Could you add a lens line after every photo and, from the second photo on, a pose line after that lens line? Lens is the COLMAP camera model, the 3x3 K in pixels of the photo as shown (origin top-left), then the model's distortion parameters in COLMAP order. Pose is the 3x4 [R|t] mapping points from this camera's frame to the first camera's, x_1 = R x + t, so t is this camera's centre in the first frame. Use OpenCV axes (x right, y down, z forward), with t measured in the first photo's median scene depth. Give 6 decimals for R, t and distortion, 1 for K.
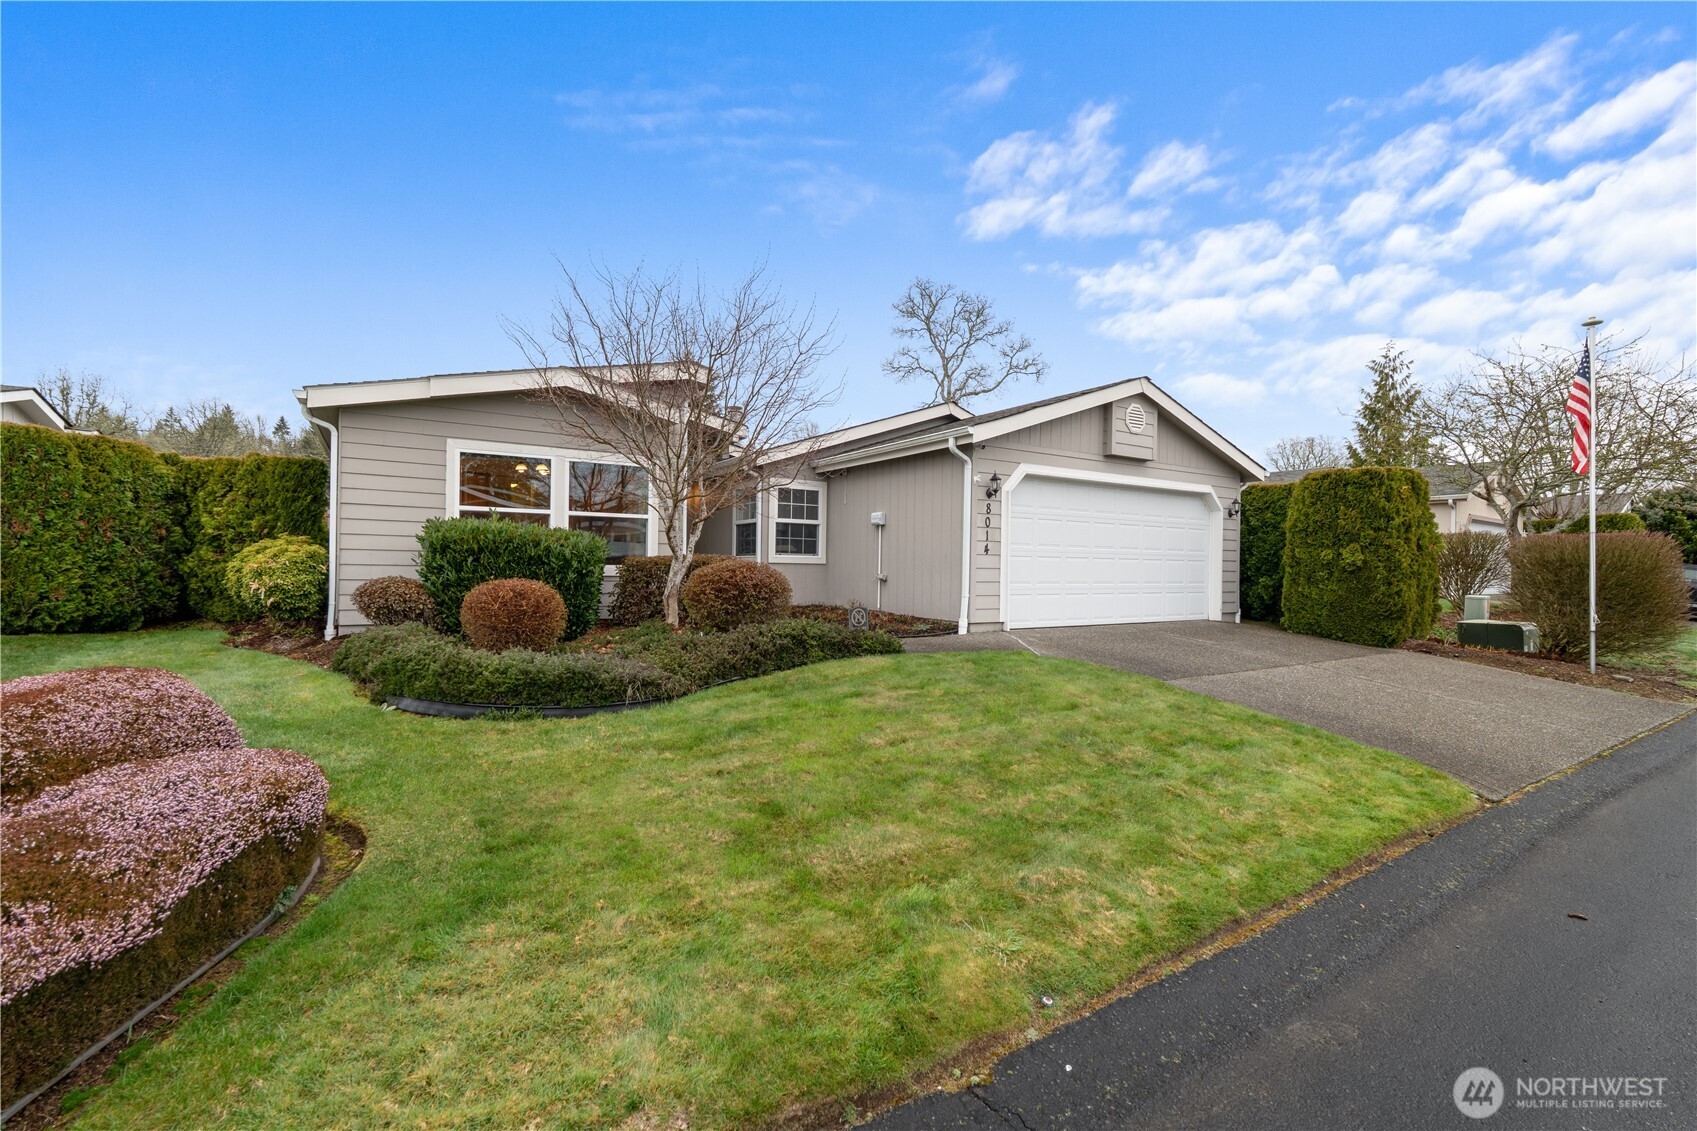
lens RADIAL K [[749.0, 0, 869.4], [0, 749.0, 575.7], [0, 0, 1]] dist [-0.004078, 0.000144]
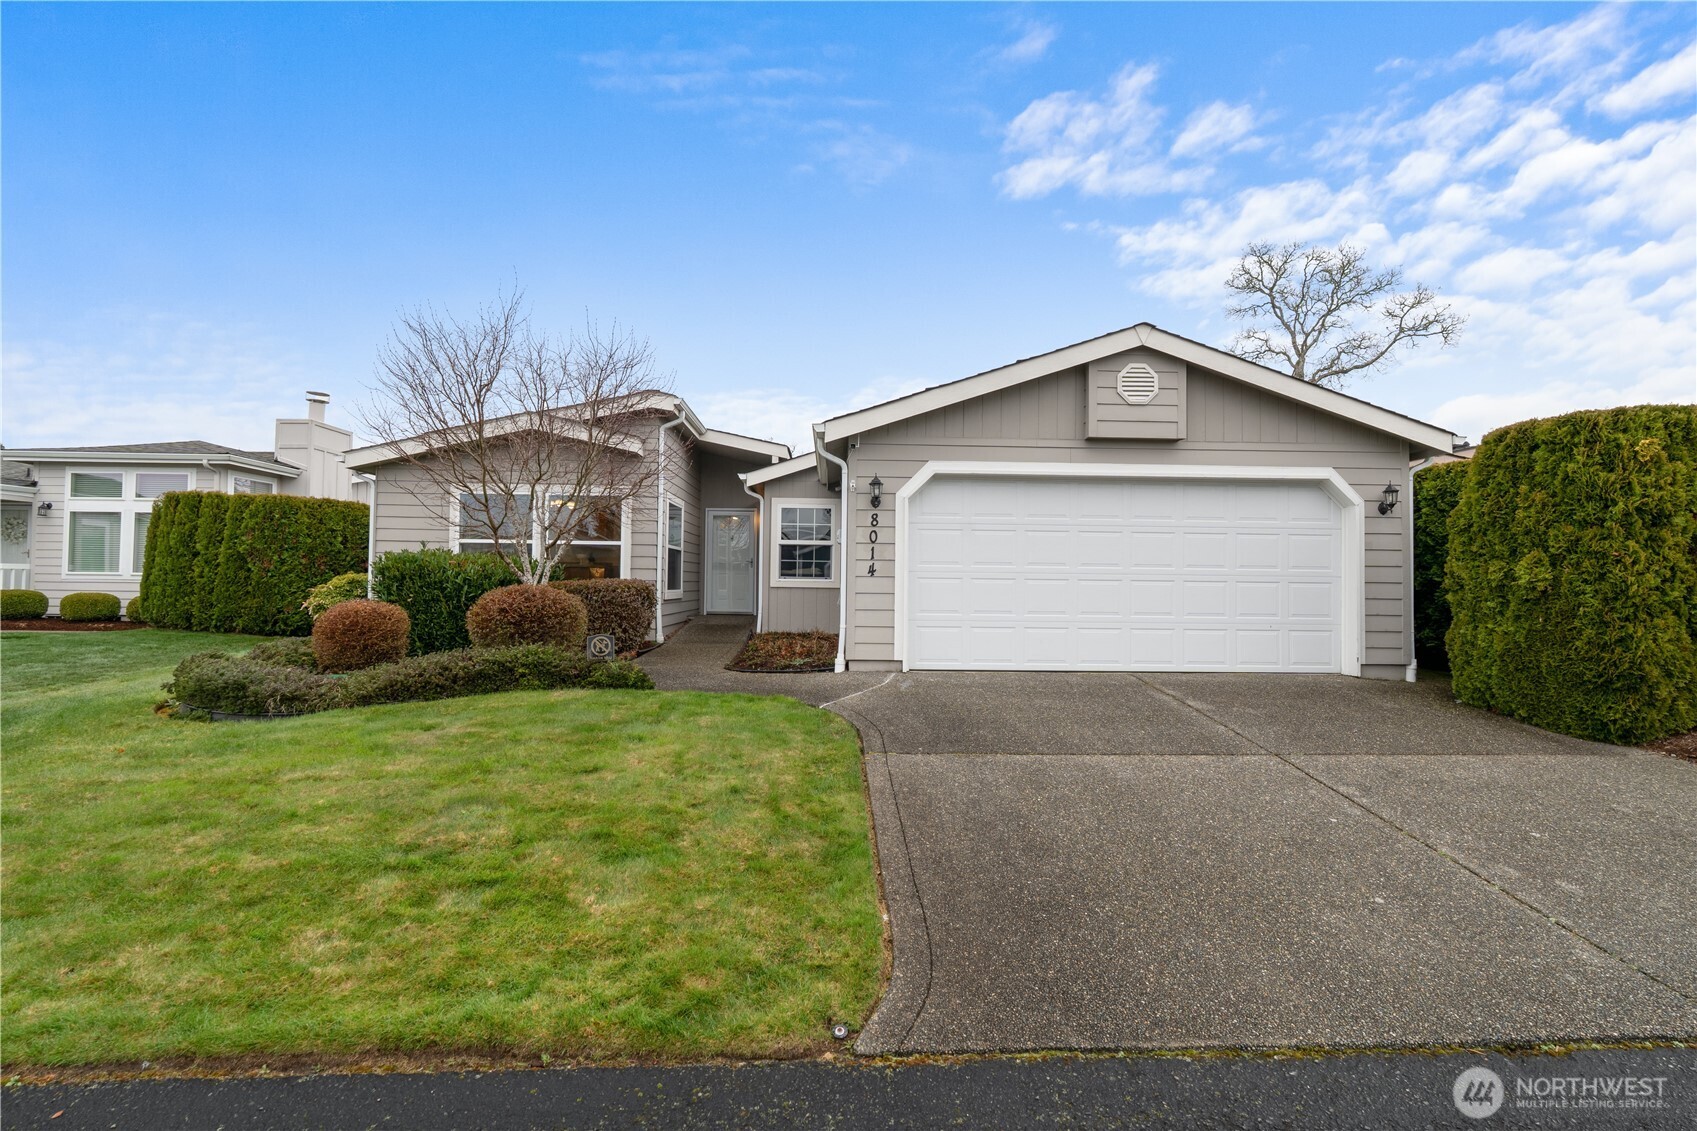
lens RADIAL K [[765.7, 0, 848.5], [0, 765.7, 565.5], [0, 0, 1]] dist [-0.006980, -0.000488]
pose [[0.851207, -0.016319, -0.524576, 0.502428], [-0.007812, 0.999012, -0.043755, -0.002842], [0.524772, 0.041343, 0.850238, 0.243210]]
